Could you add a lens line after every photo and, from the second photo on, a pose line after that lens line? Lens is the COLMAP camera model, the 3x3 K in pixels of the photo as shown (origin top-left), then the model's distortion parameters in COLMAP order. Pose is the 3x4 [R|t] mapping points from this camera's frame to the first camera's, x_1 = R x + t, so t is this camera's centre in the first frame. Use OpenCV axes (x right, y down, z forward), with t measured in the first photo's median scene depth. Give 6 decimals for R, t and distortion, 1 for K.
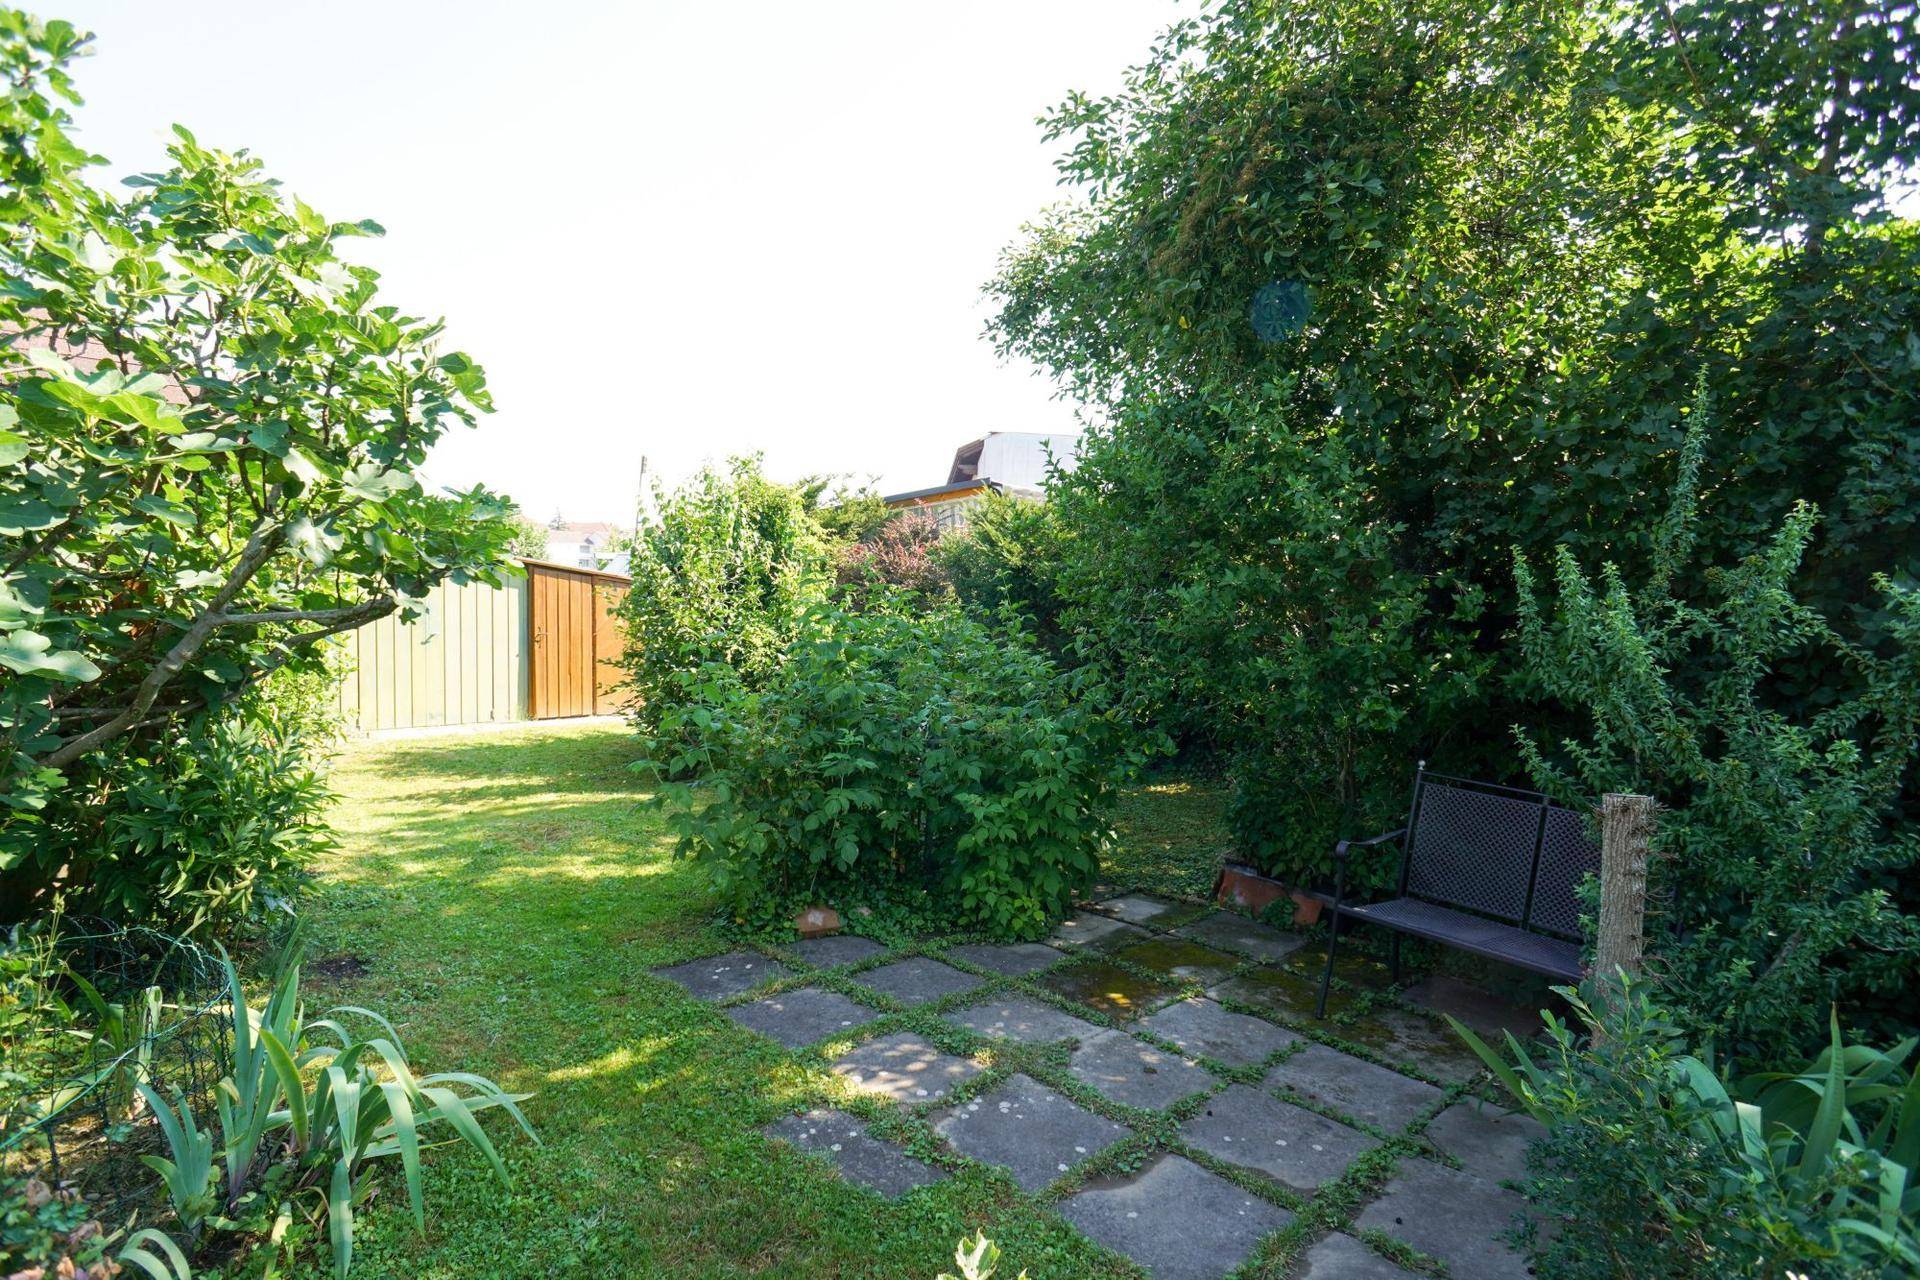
lens RADIAL K [[1052.8, 0, 962.0], [0, 1052.8, 630.2], [0, 0, 1]] dist [-0.081560, 0.051701]
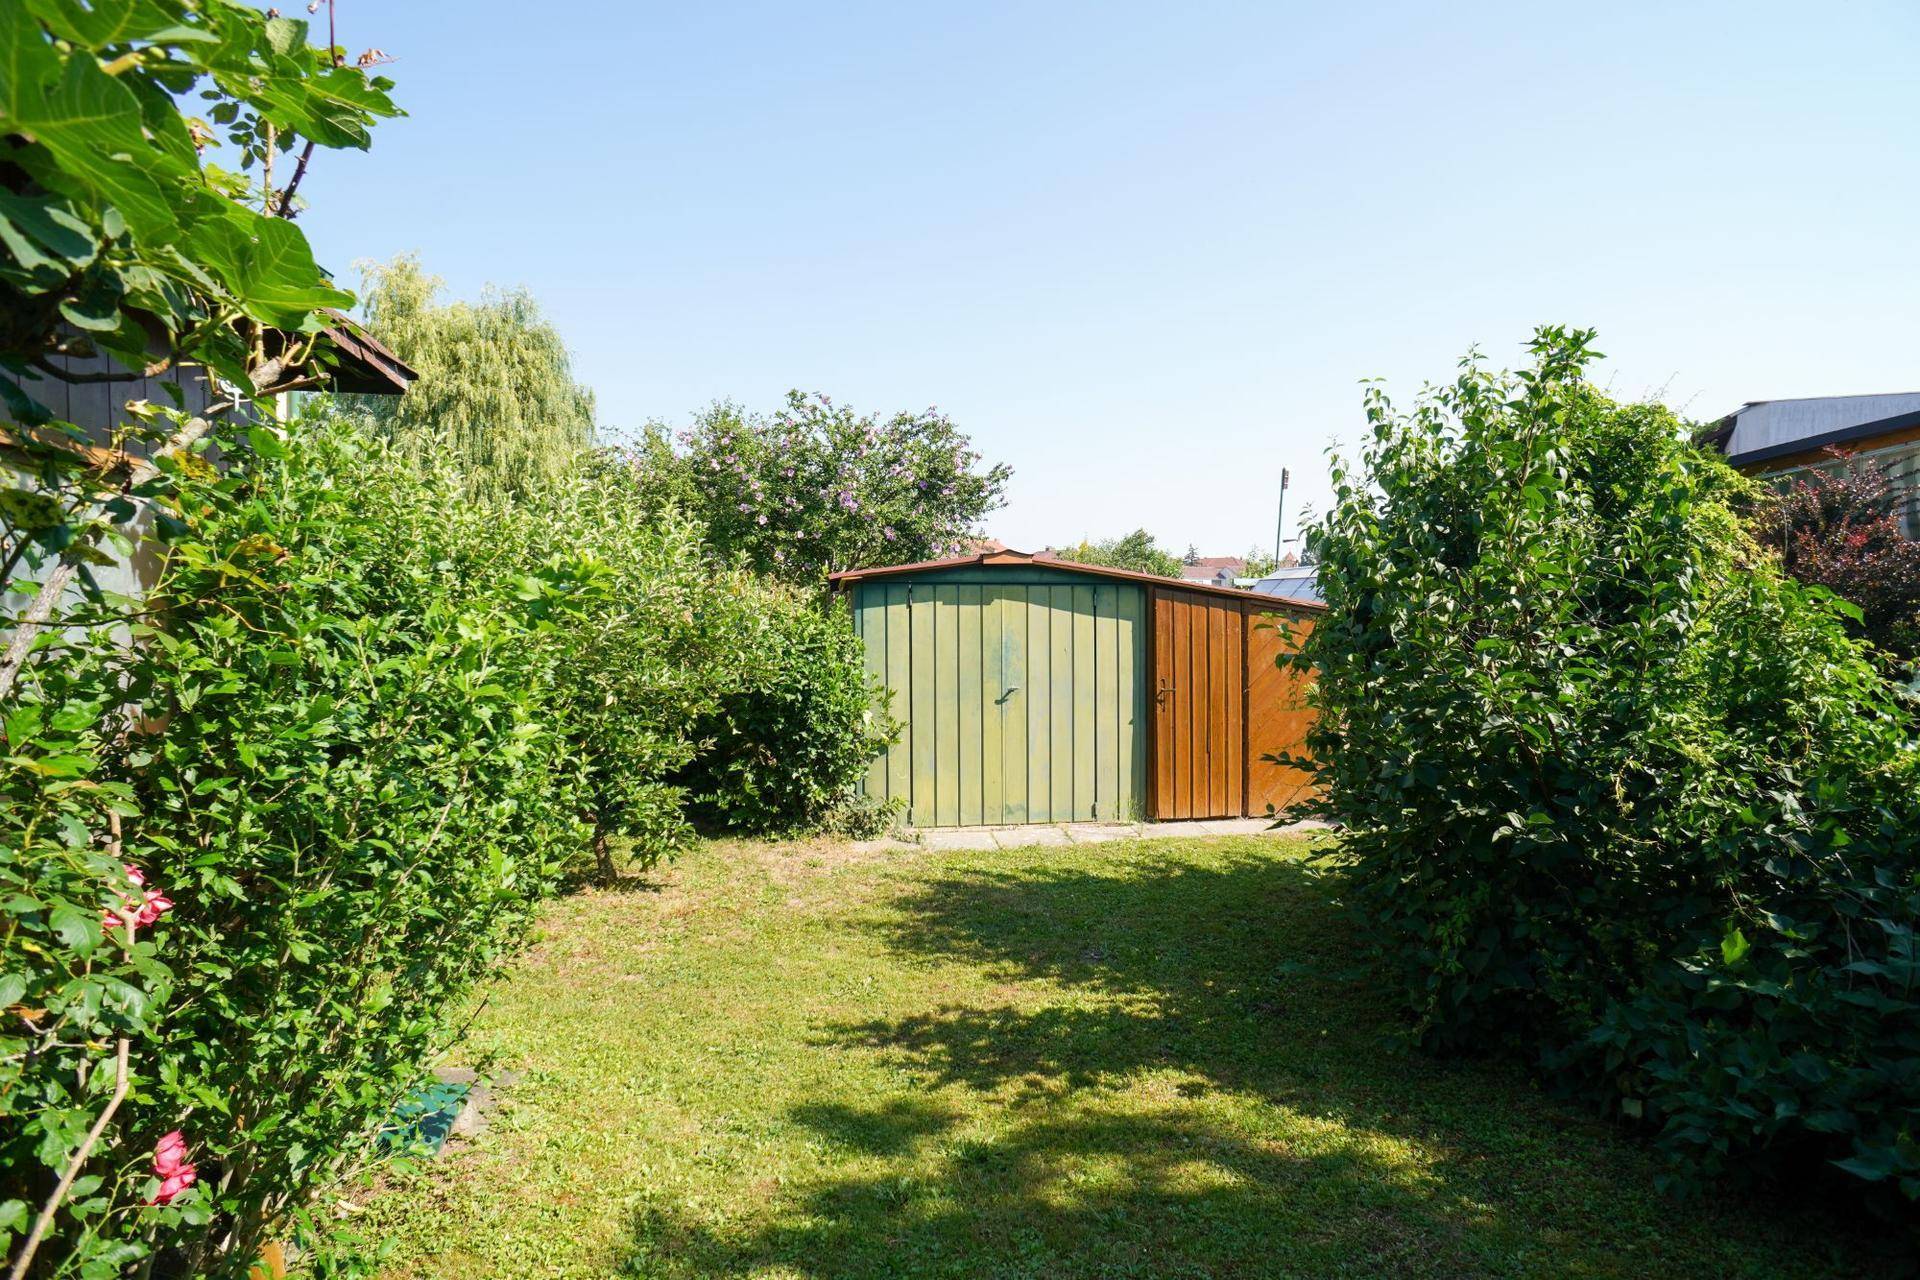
lens RADIAL K [[1015.8, 0, 967.4], [0, 1015.8, 656.2], [0, 0, 1]] dist [-0.077648, 0.043161]
pose [[0.830841, 0.000139, -0.556510, -0.160497], [-0.001543, 0.999997, -0.002053, -0.016873], [0.556508, 0.002565, 0.830838, 0.418343]]
